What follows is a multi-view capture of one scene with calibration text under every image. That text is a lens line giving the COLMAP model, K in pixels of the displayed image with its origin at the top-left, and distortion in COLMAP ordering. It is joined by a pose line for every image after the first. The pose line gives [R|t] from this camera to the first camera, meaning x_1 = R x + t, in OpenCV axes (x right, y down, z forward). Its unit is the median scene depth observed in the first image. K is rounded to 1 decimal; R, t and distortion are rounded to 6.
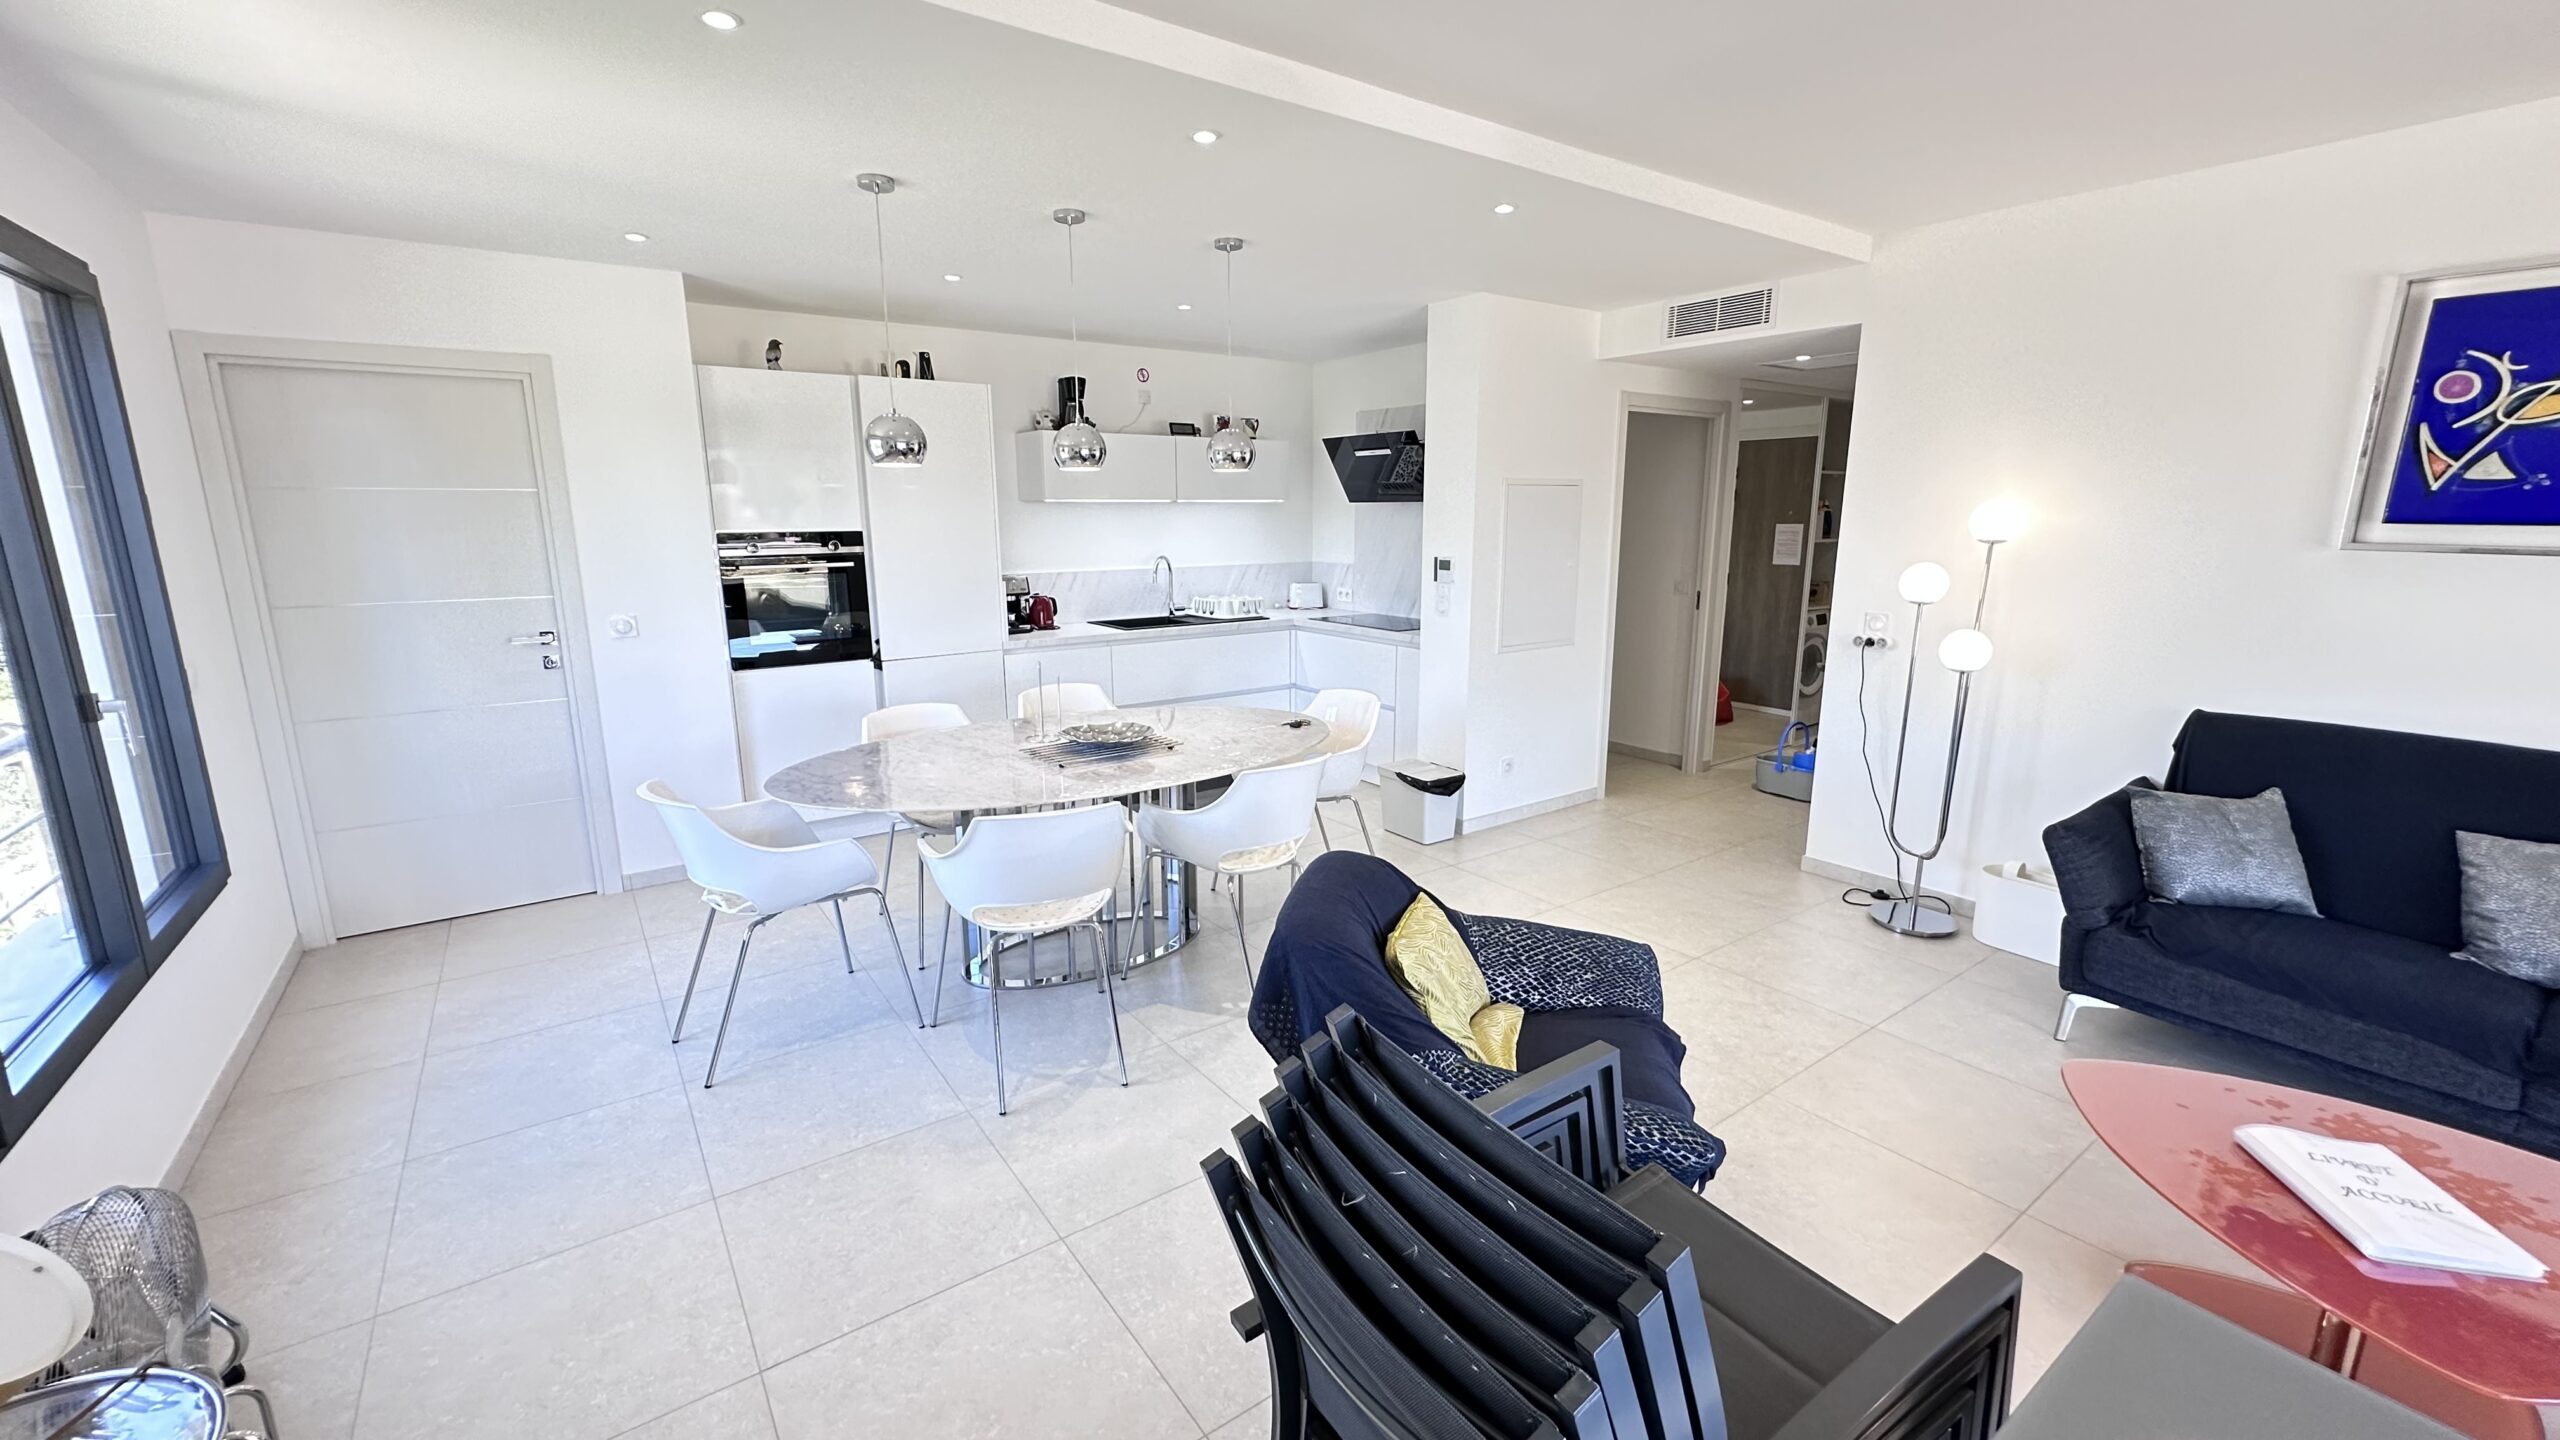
lens RADIAL K [[1020.0, 0, 1280.0], [0, 1020.0, 720.0], [0, 0, 1]] dist [0.001082, -0.000103]
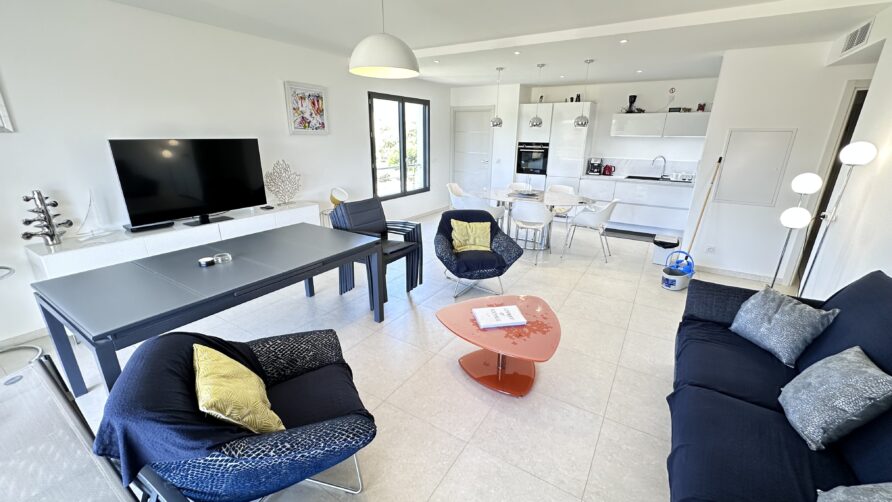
lens RADIAL K [[355.4, 0, 446.0], [0, 355.4, 251.0], [0, 0, 1]] dist [0.001082, -0.000103]
pose [[0.383102, 0.297304, -0.874553, 0.760736], [-0.205750, 0.950467, 0.232981, -0.019606], [0.900500, 0.090684, 0.425296, 0.063814]]
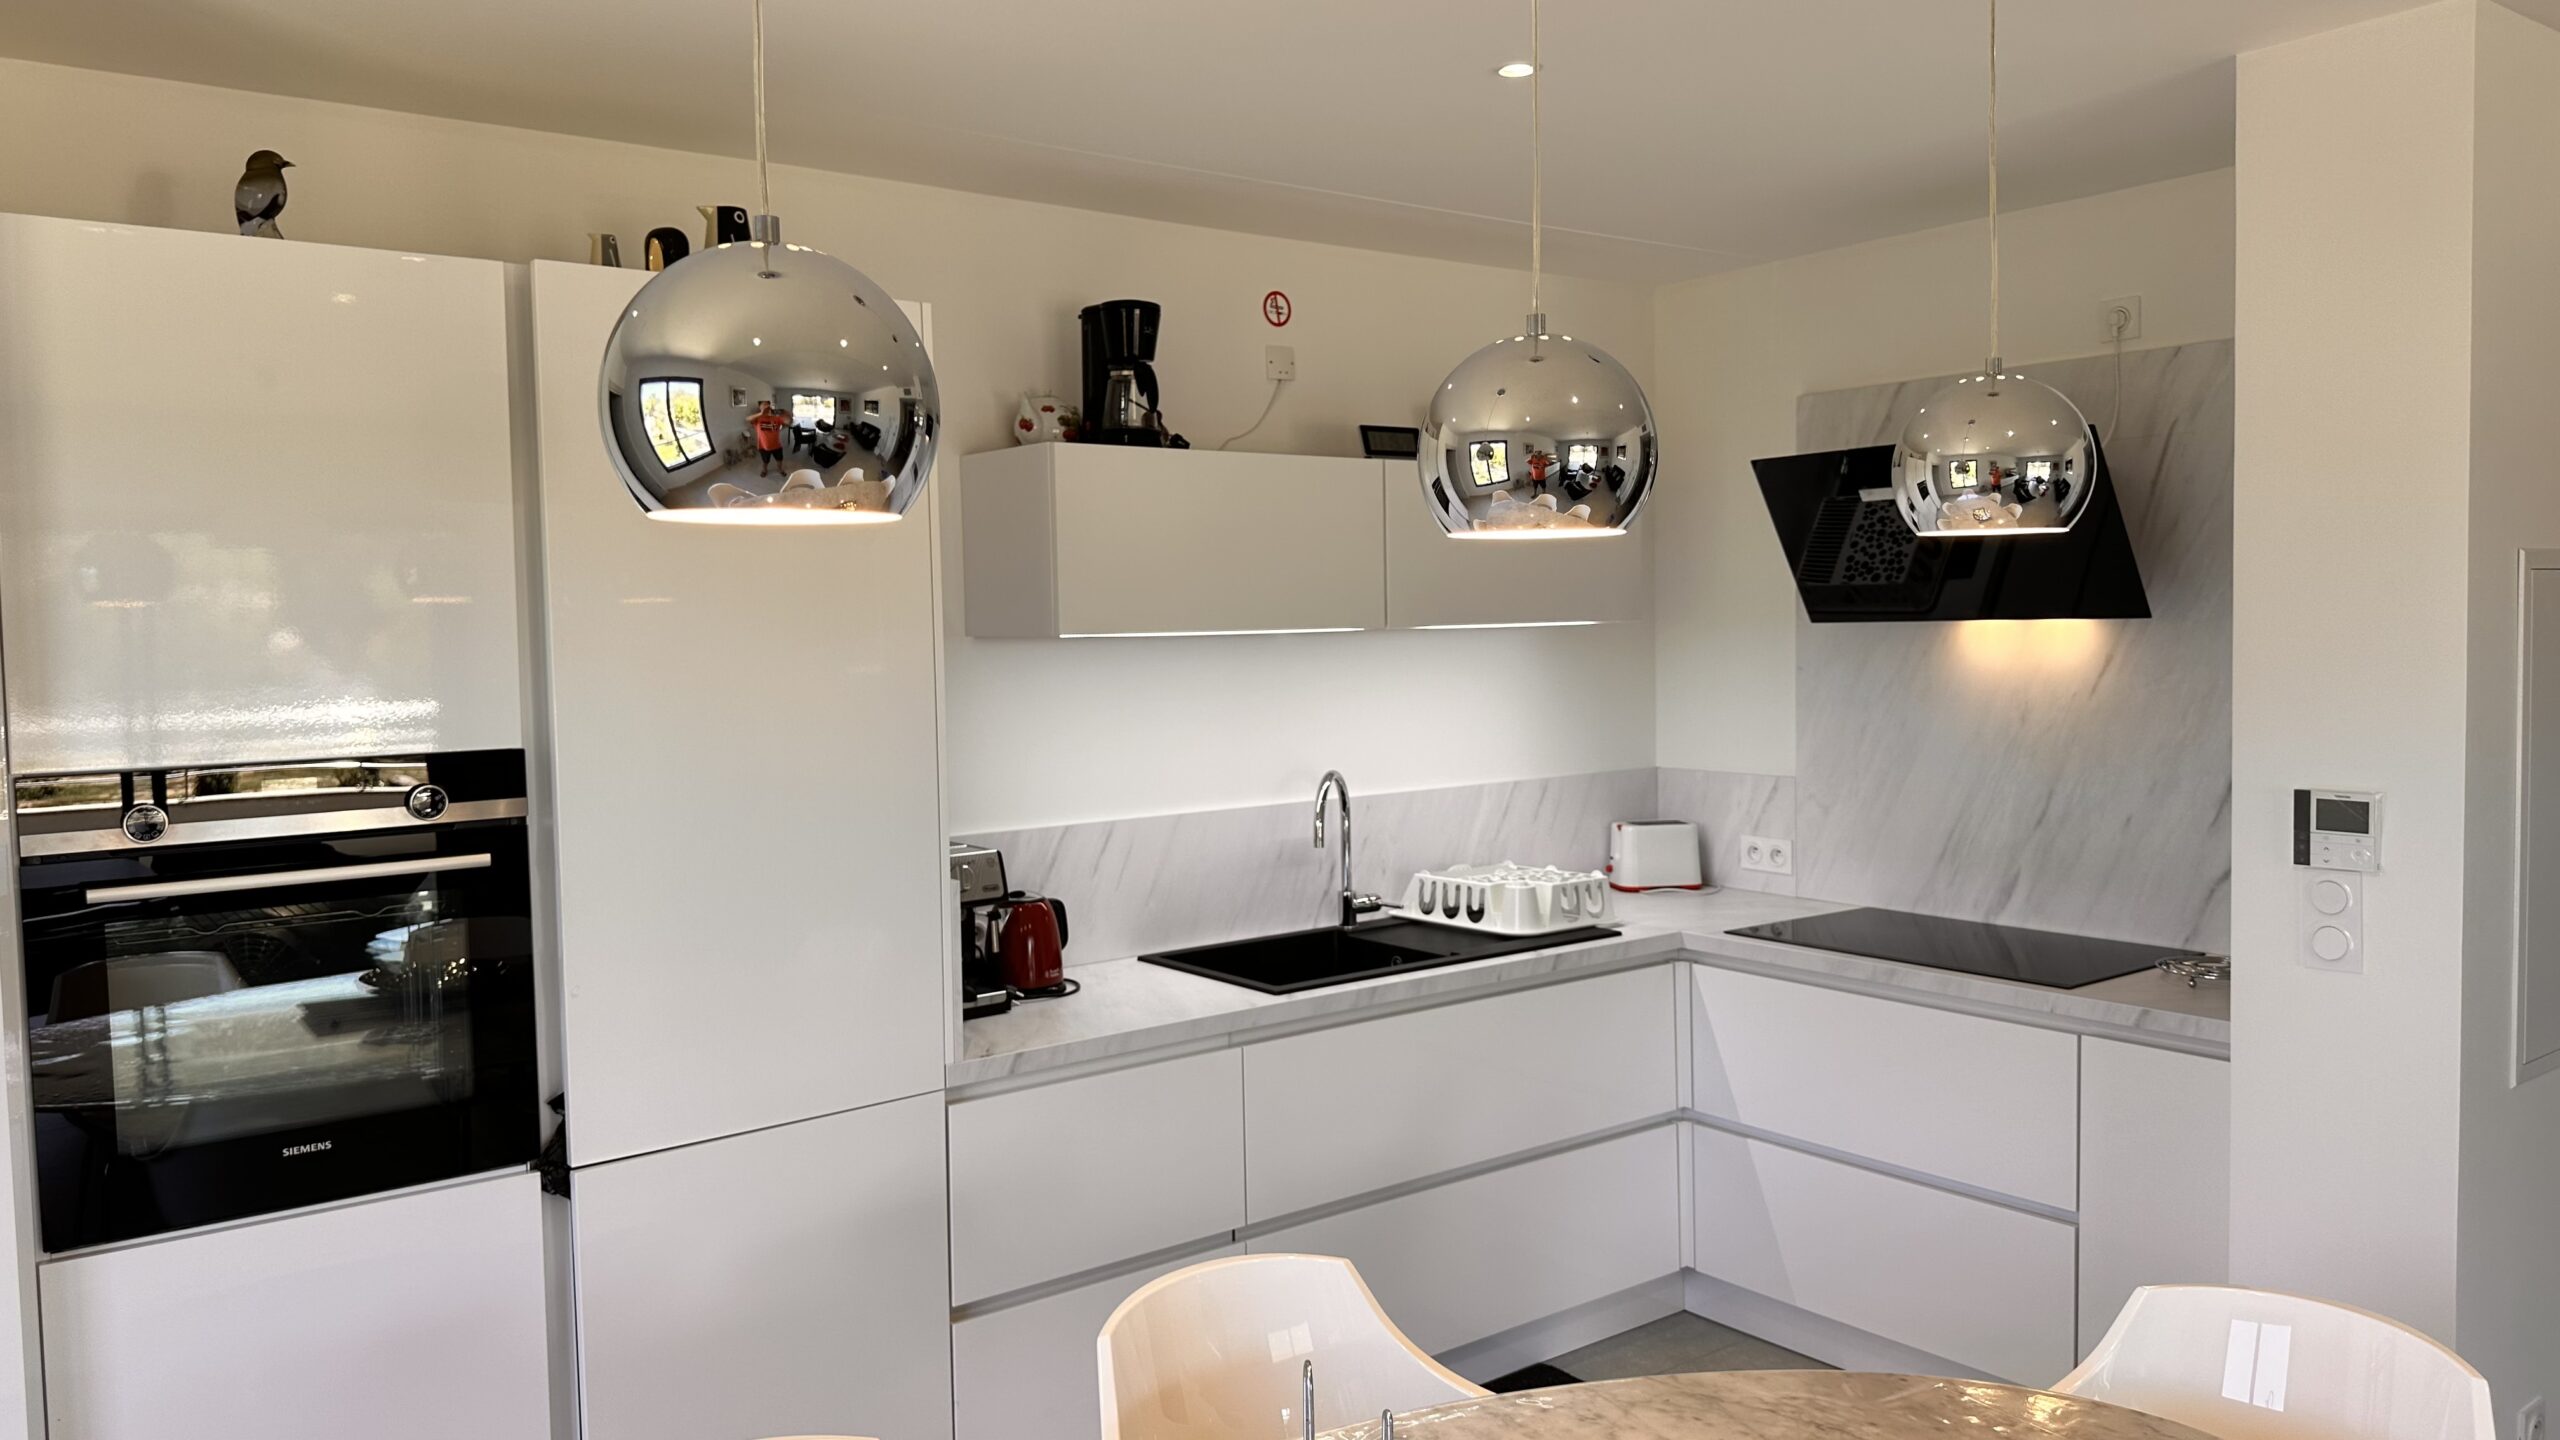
lens RADIAL K [[1823.1, 0, 1315.5], [0, 1823.1, 723.9], [0, 0, 1]] dist [0.149815, -0.243533]
pose [[0.999251, -0.015639, 0.035409, -0.181966], [0.020677, 0.988963, -0.146711, -0.099996], [-0.032724, 0.147334, 0.988545, 0.417729]]
